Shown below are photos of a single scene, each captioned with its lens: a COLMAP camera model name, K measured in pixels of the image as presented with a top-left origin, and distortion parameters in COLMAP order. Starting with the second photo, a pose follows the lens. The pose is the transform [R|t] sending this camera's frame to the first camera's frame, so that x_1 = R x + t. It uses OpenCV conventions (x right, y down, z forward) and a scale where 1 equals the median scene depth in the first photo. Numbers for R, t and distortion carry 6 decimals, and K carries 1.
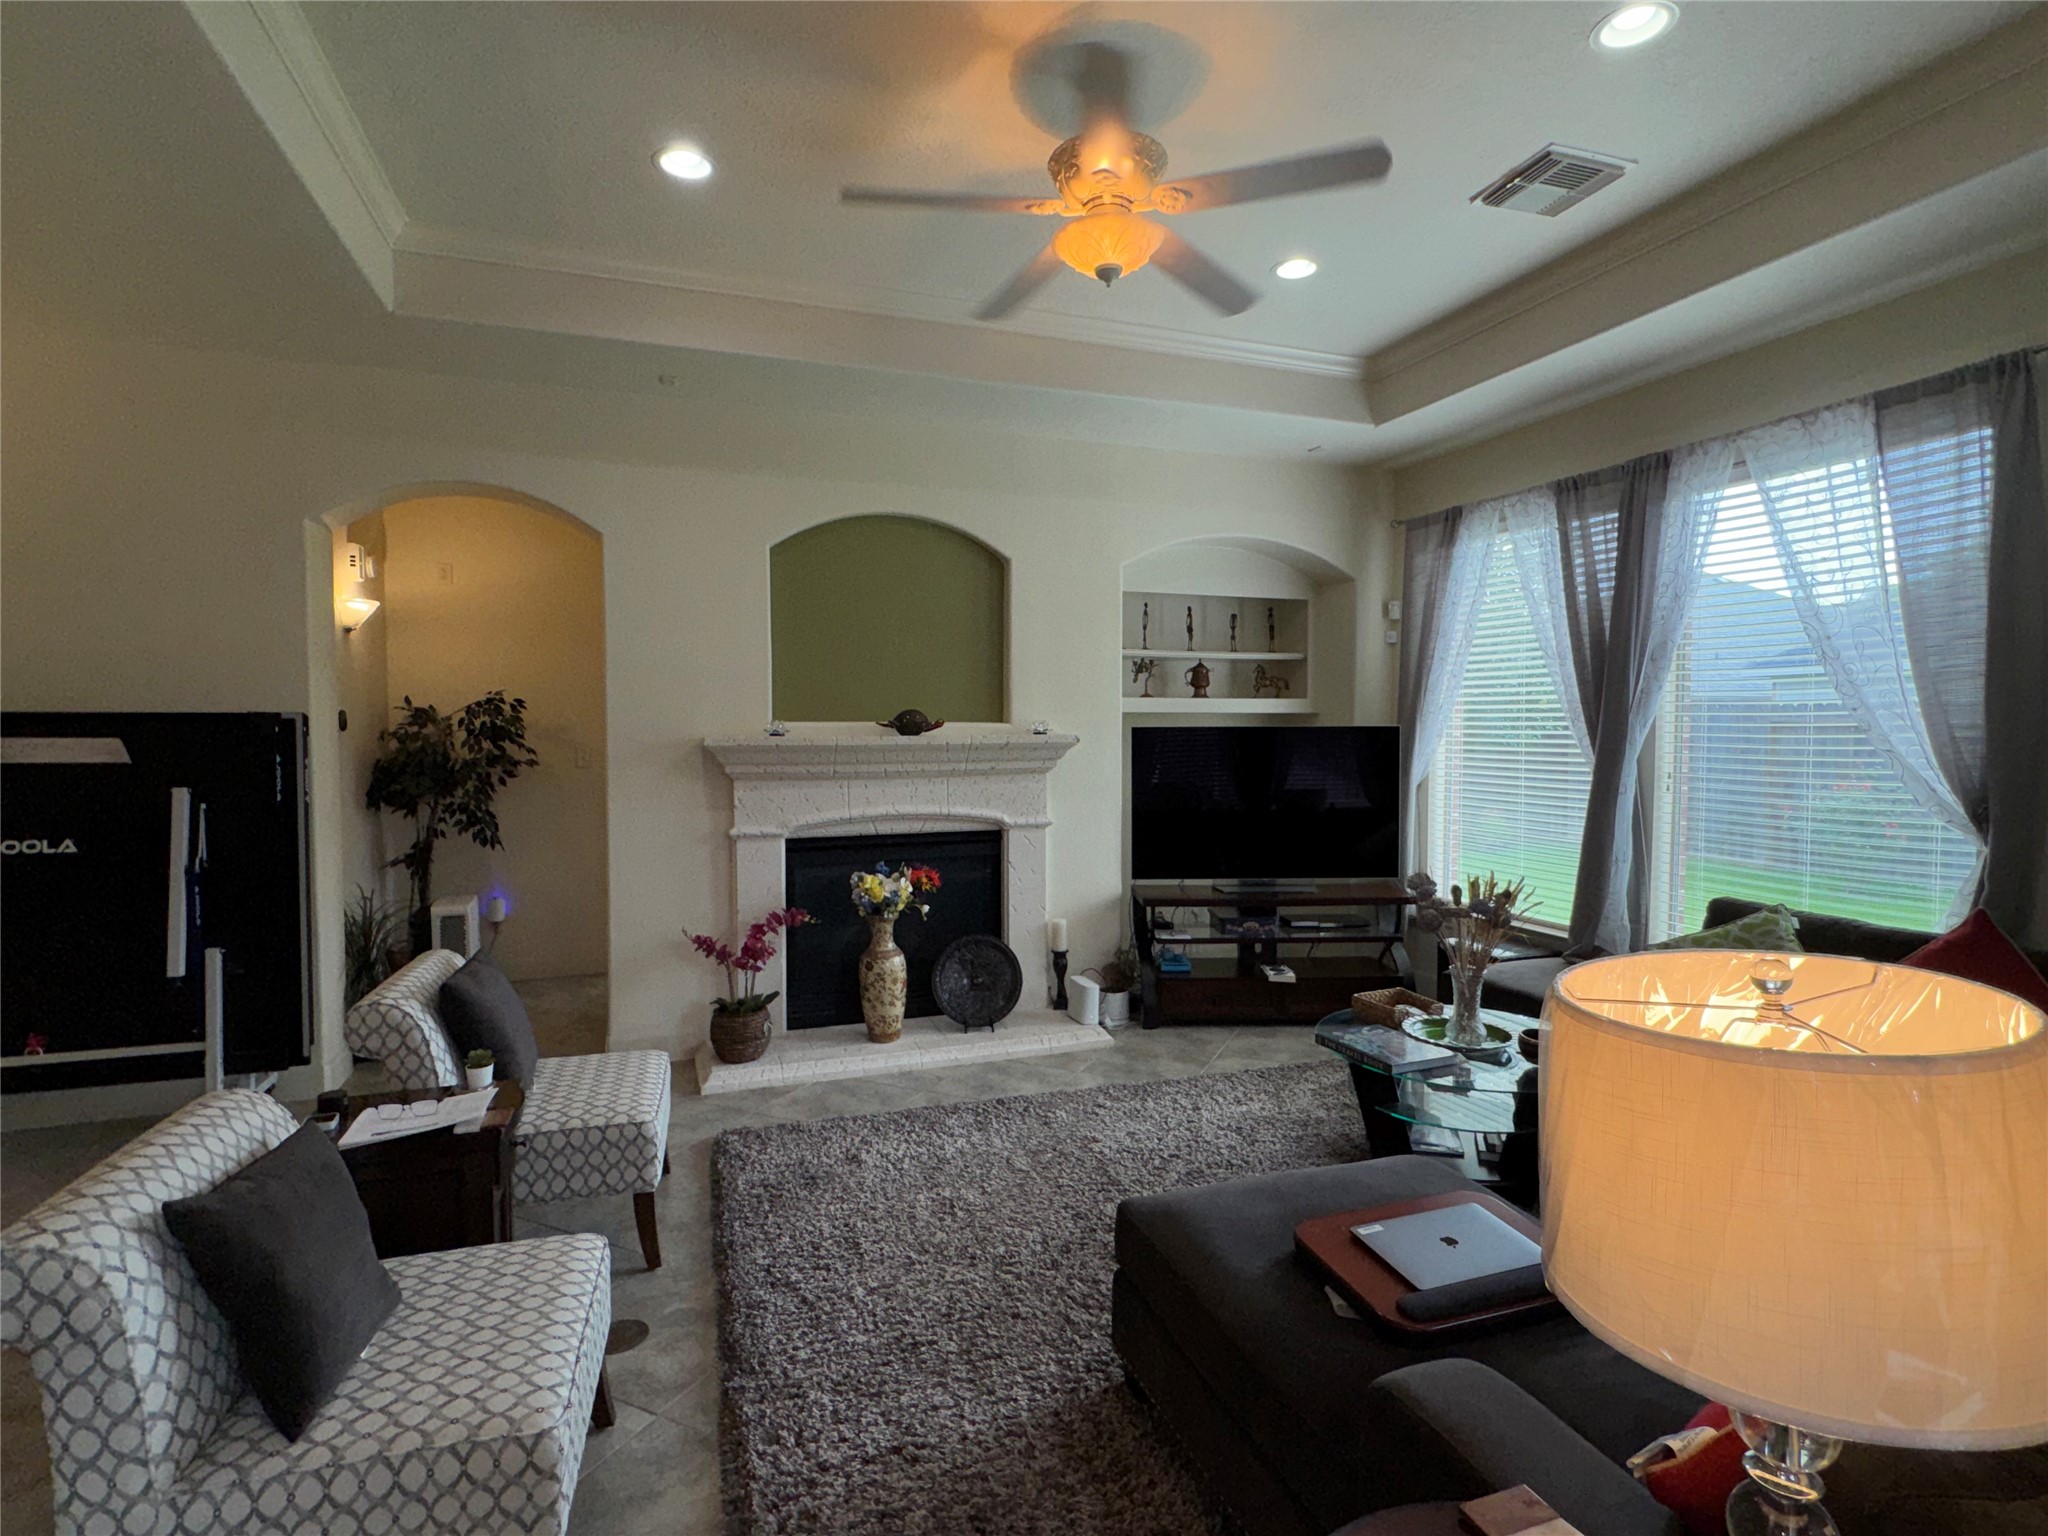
lens RADIAL K [[1009.0, 0, 1023.6], [0, 1009.0, 764.8], [0, 0, 1]] dist [0.002479, 0.000341]
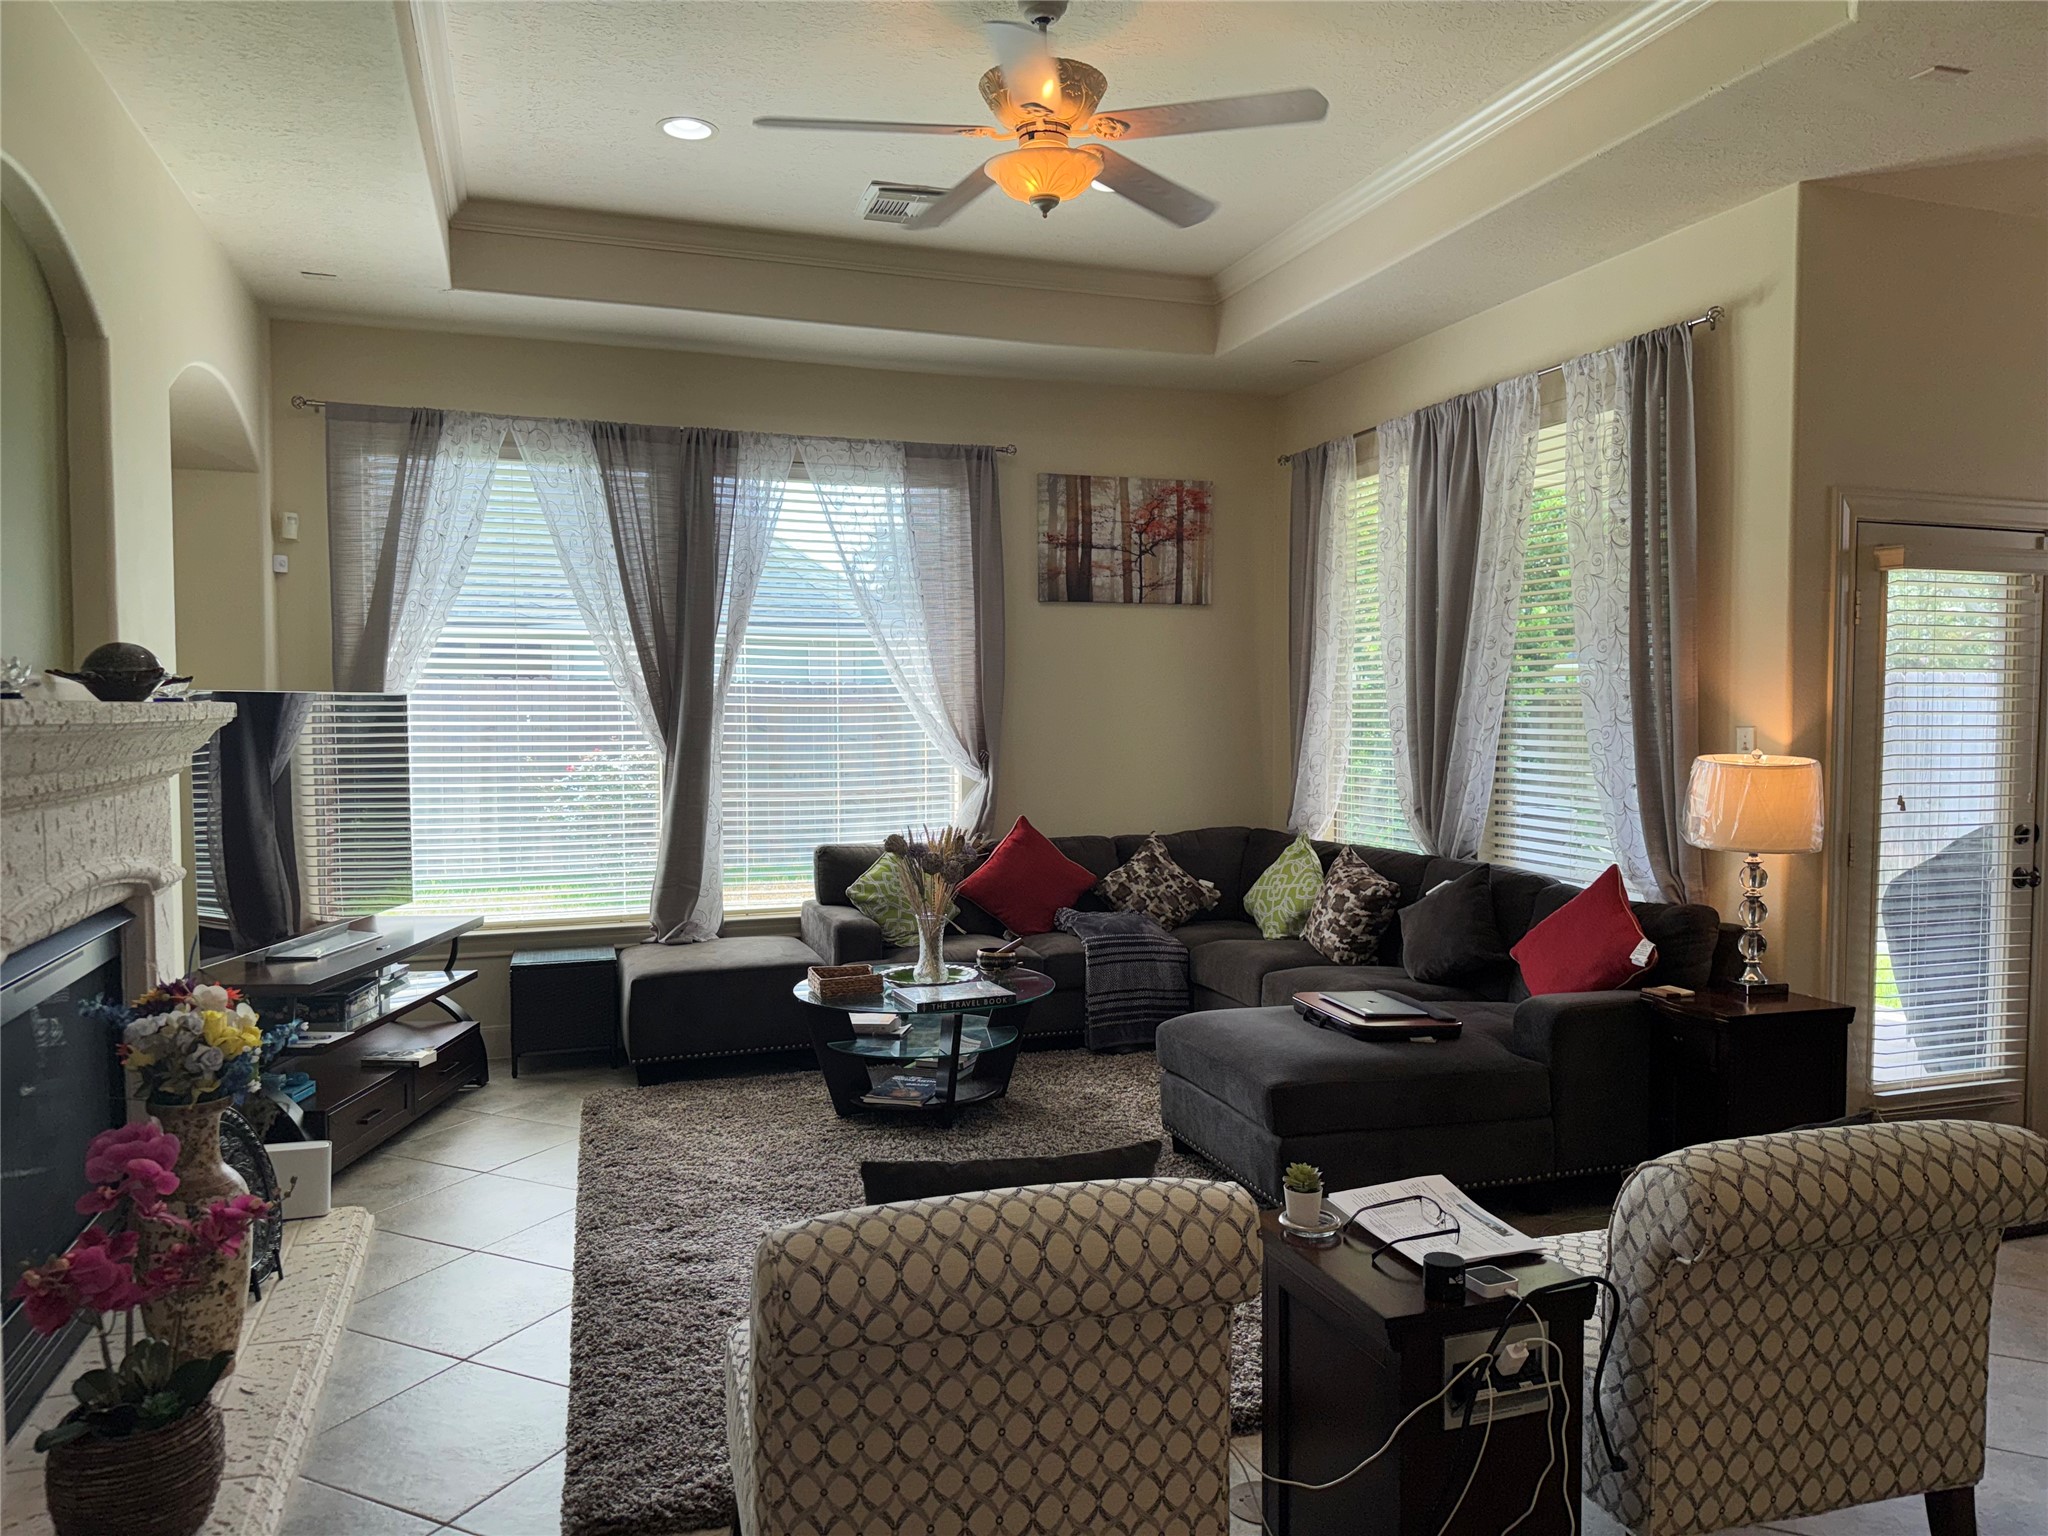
lens RADIAL K [[1426.7, 0, 1026.3], [0, 1426.7, 769.2], [0, 0, 1]] dist [-0.002493, -0.000803]
pose [[-0.014321, -0.042078, 0.999012, -0.857322], [0.043461, 0.998144, 0.042665, -0.010248], [-0.998953, 0.044029, -0.012465, 0.724358]]
